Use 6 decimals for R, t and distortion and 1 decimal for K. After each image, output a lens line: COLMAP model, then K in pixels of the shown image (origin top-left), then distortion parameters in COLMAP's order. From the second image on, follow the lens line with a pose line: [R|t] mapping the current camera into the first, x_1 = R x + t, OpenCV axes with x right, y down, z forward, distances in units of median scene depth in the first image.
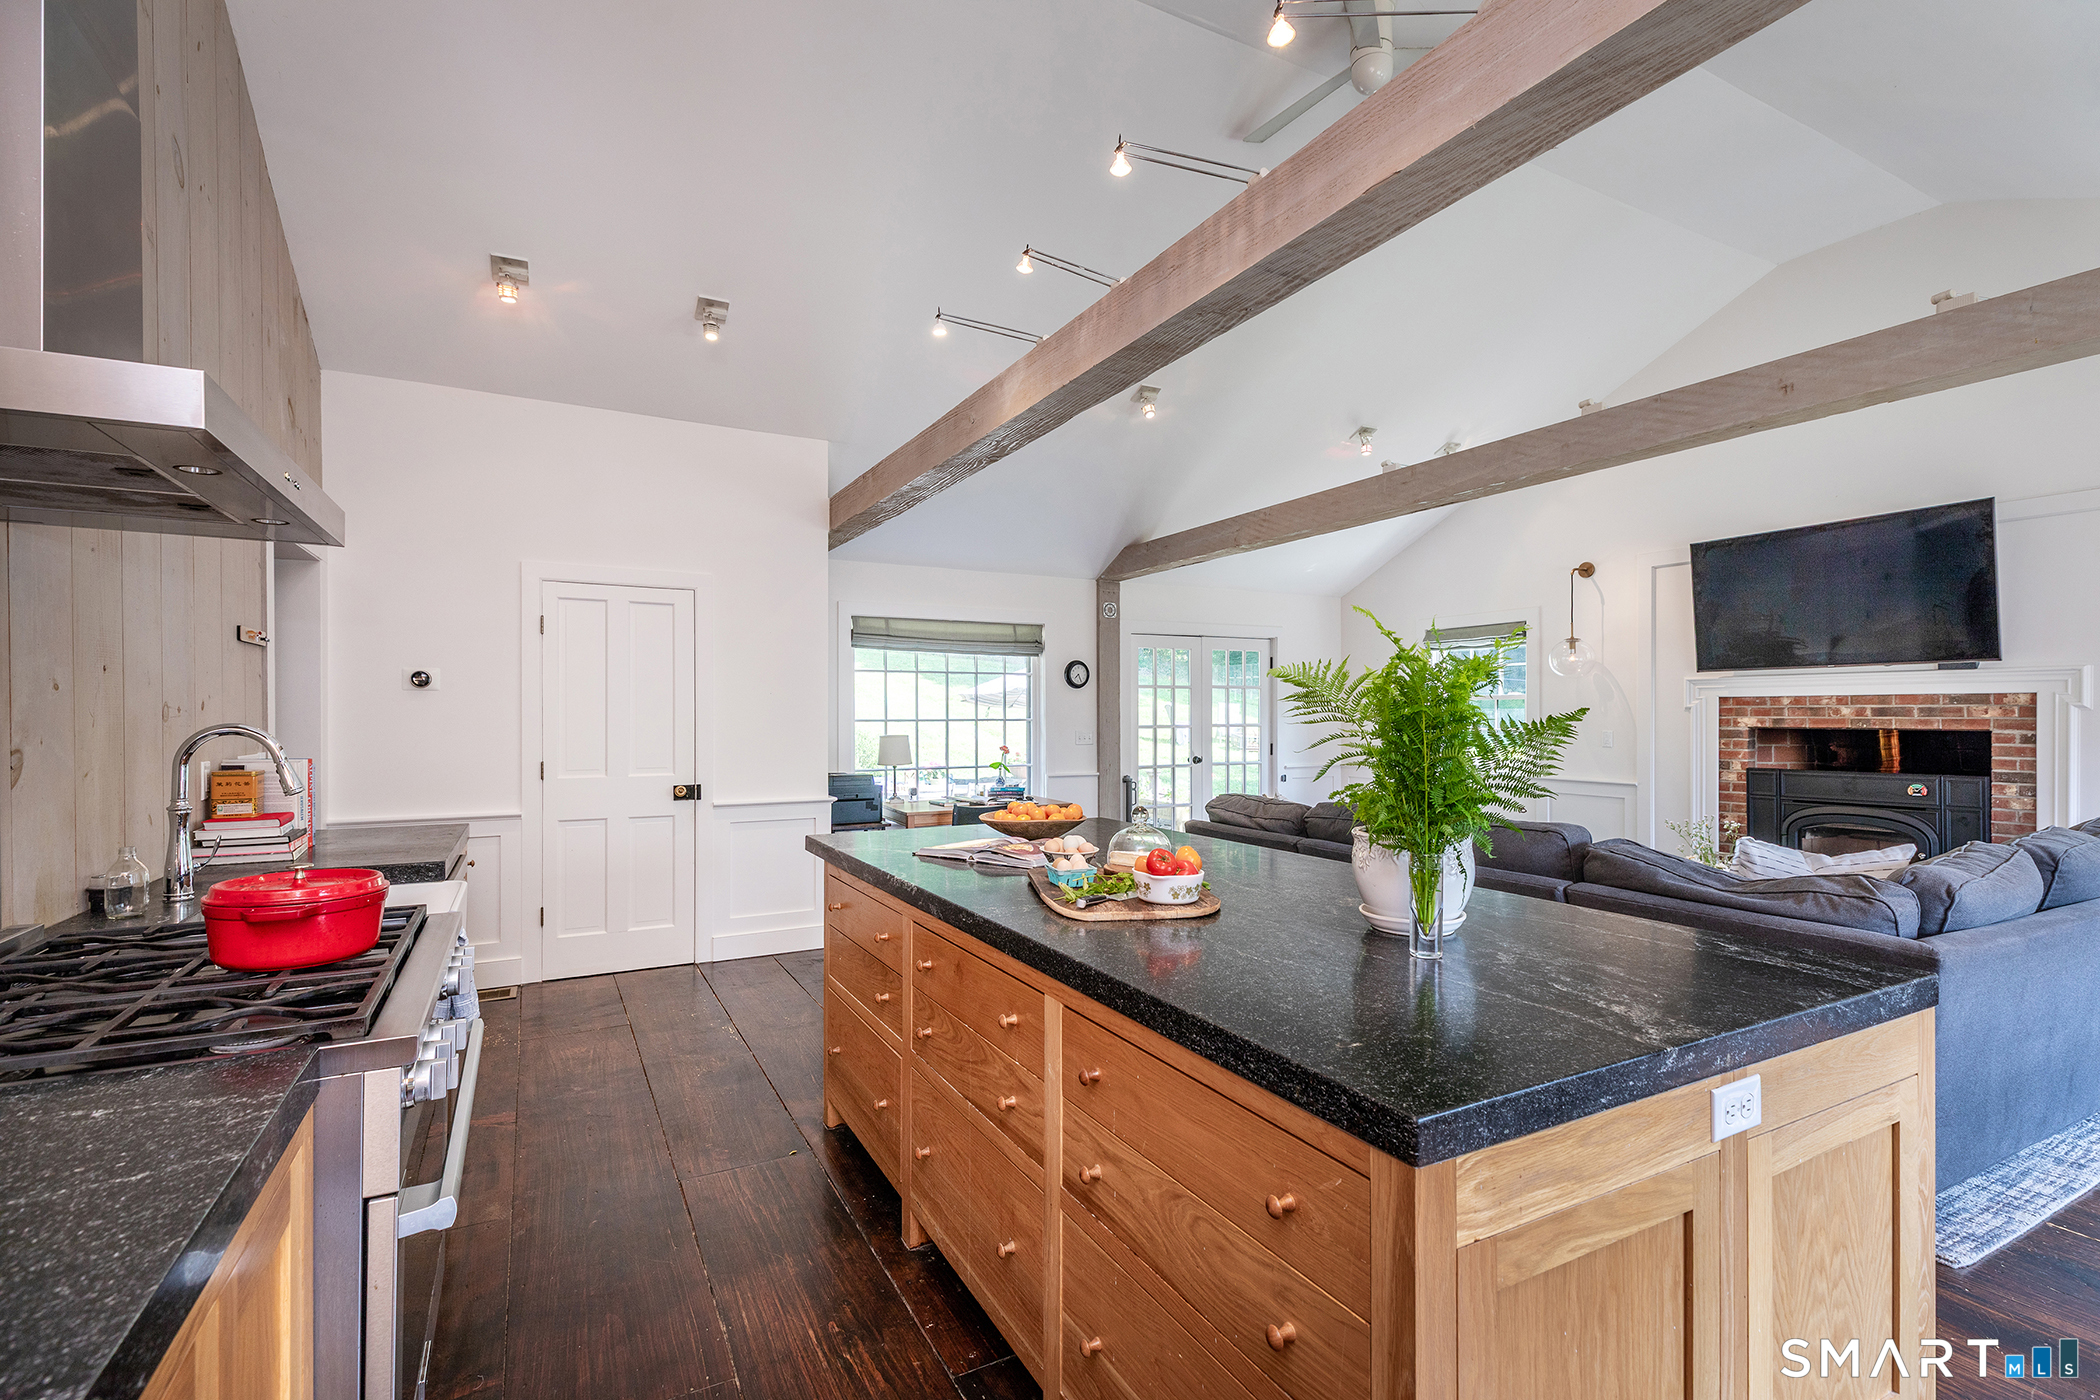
lens RADIAL K [[954.4, 0, 1040.6], [0, 954.4, 709.9], [0, 0, 1]] dist [0.000112, -0.000027]
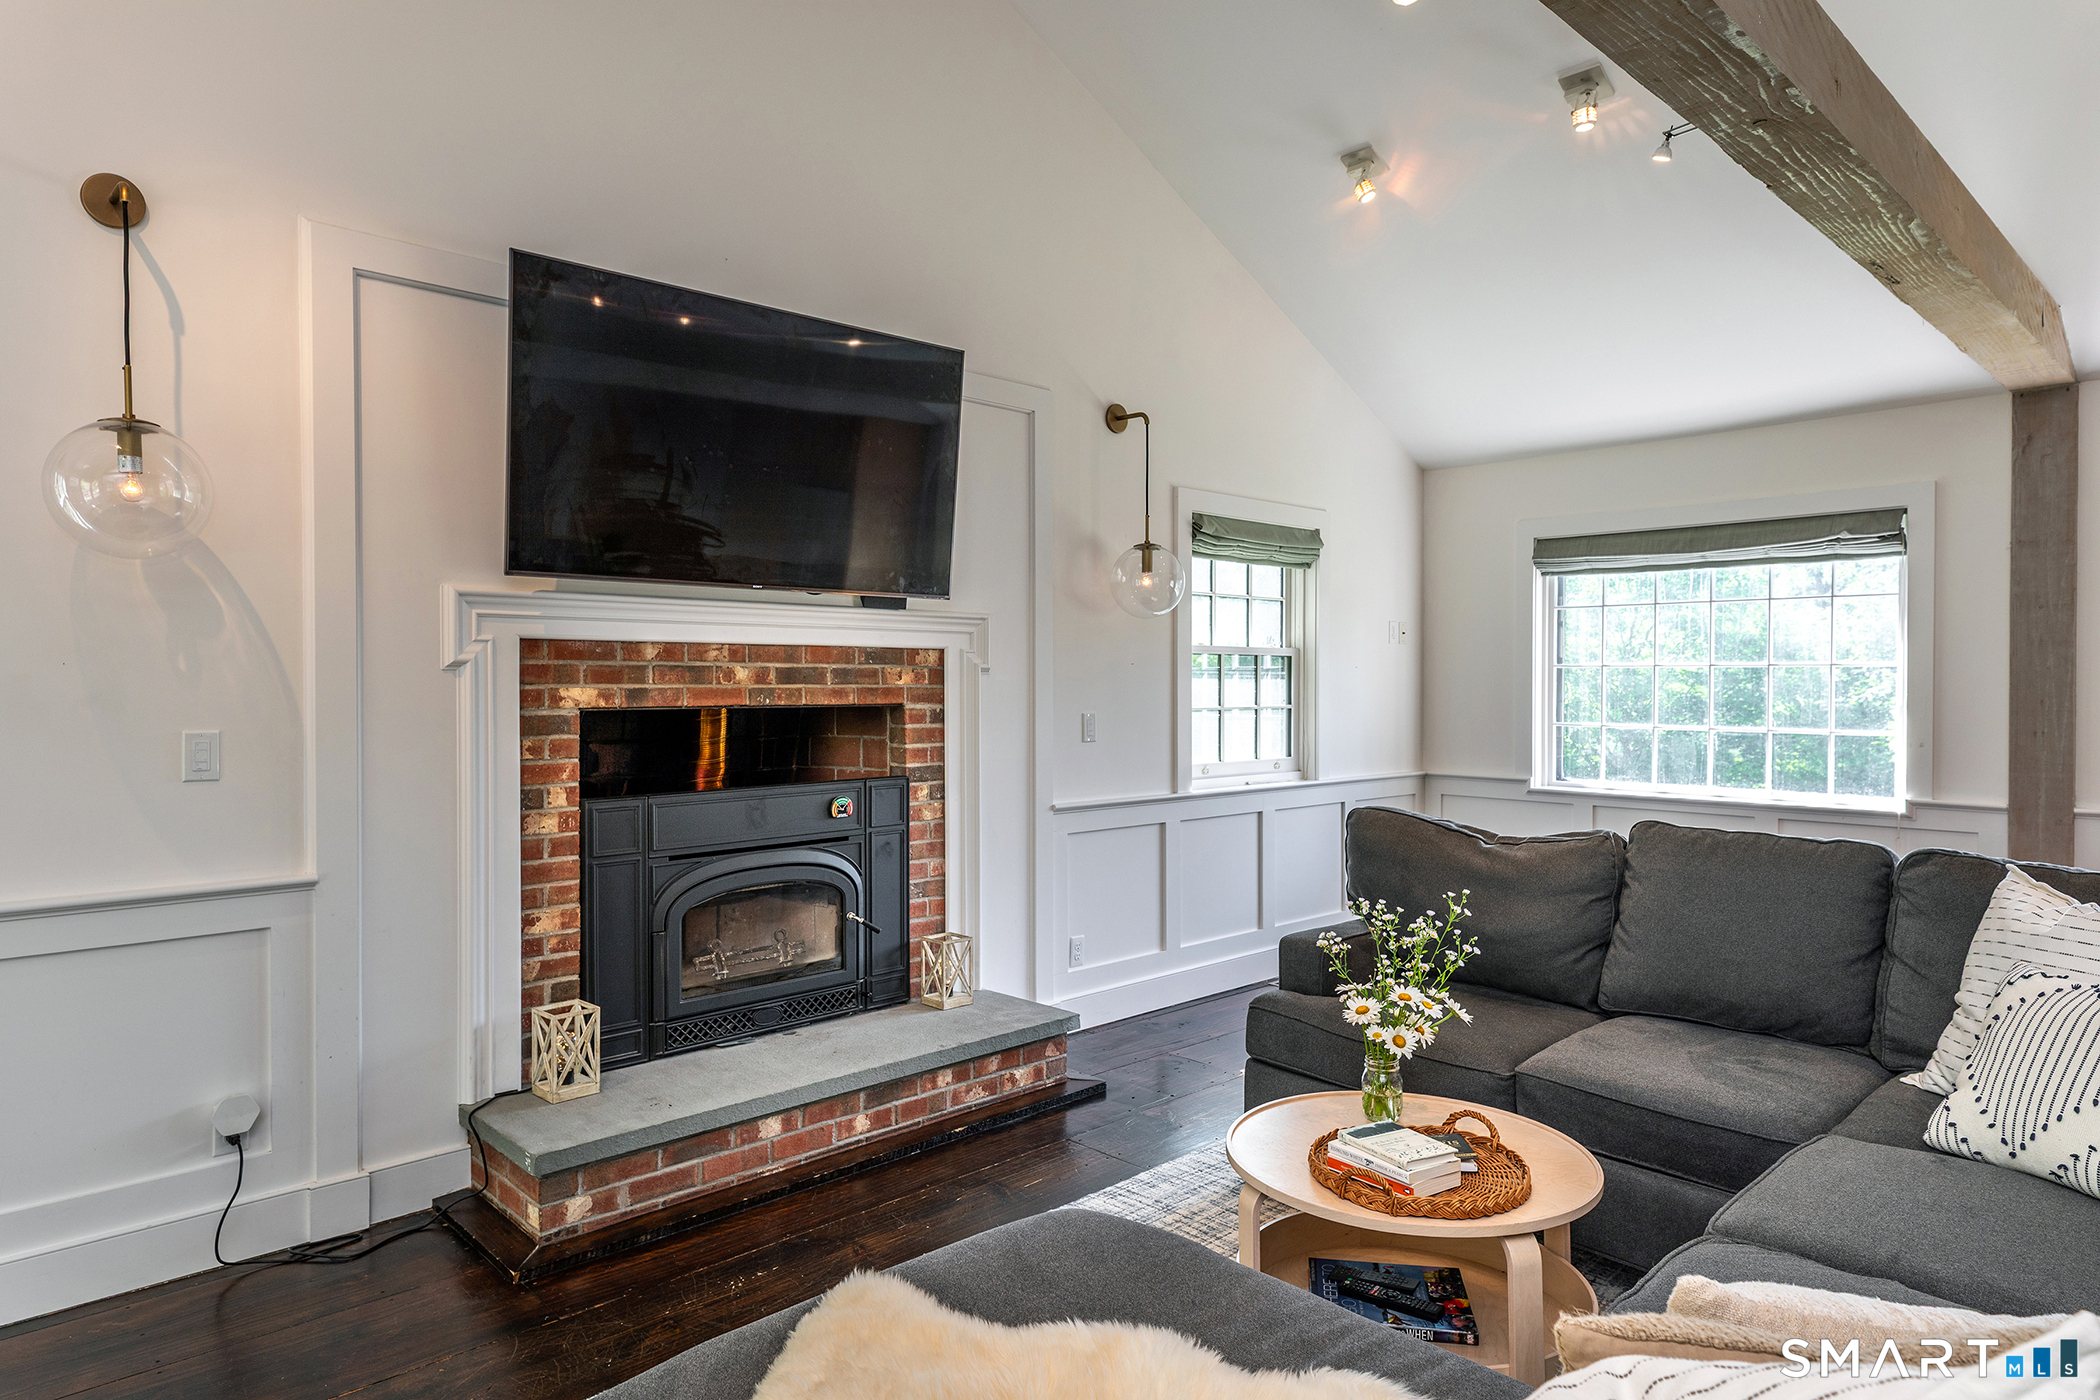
lens RADIAL K [[1238.7, 0, 1048.4], [0, 1238.7, 692.6], [0, 0, 1]] dist [0.033768, -0.024994]
pose [[-0.271199, -0.005539, 0.962507, 0.130012], [-0.002022, 0.999985, 0.005184, 0.007526], [-0.962521, -0.000541, -0.271206, 0.990200]]
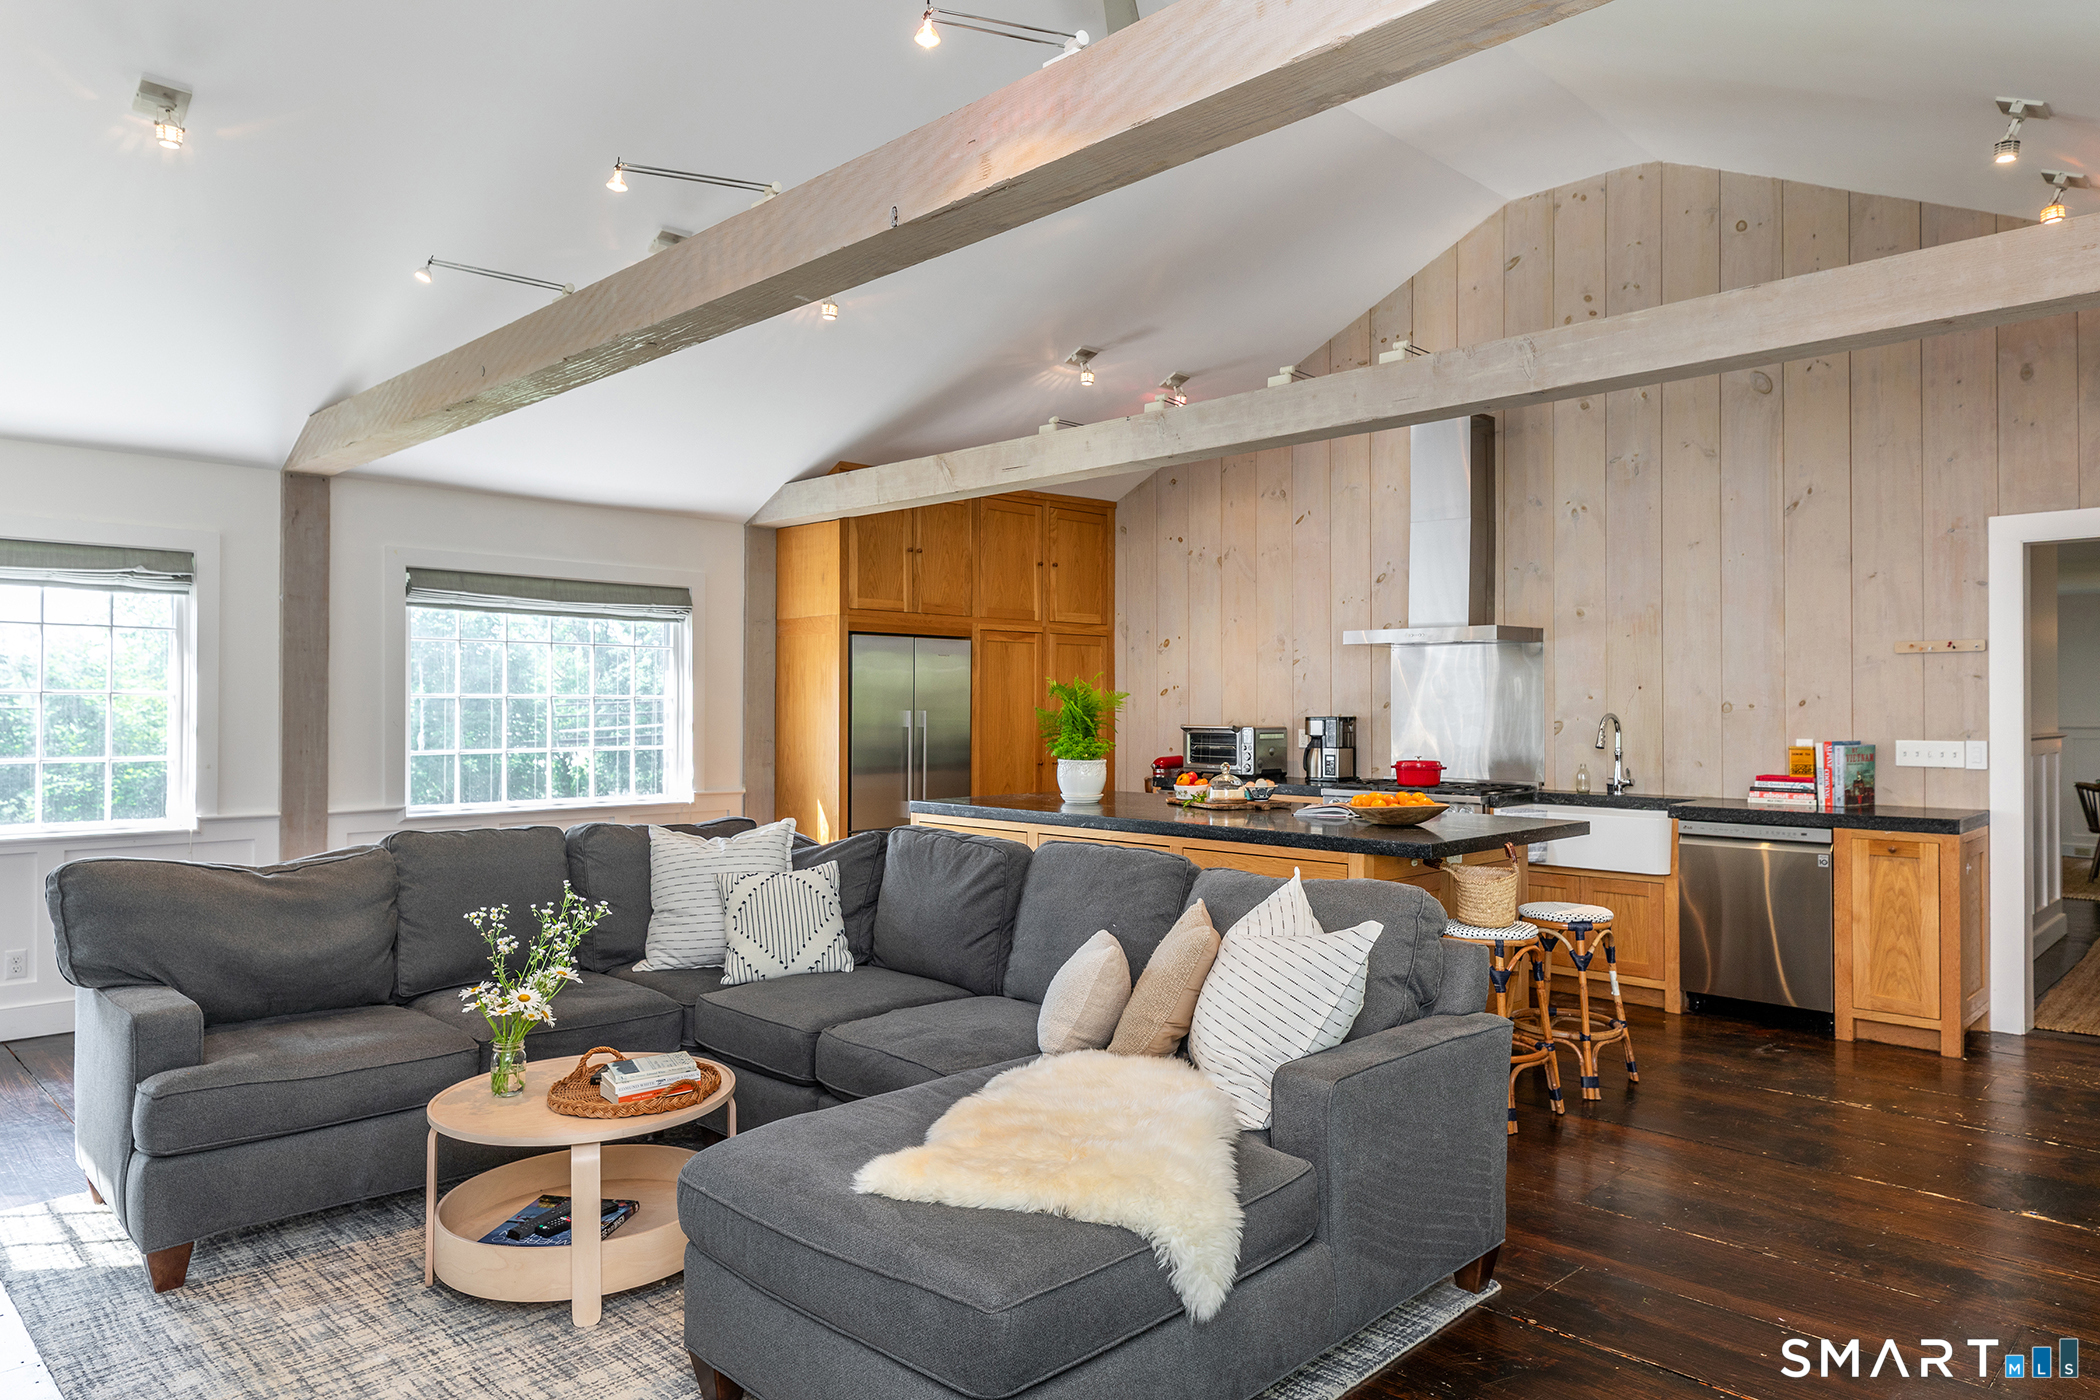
lens RADIAL K [[1324.9, 0, 1050.0], [0, 1324.9, 700.0], [0, 0, 1]] dist [0.031855, -0.020177]
pose [[-0.955515, -0.002340, -0.294932, 0.482921], [0.000247, 0.999962, -0.008734, 0.004655], [0.294941, -0.008419, -0.955478, 1.354338]]
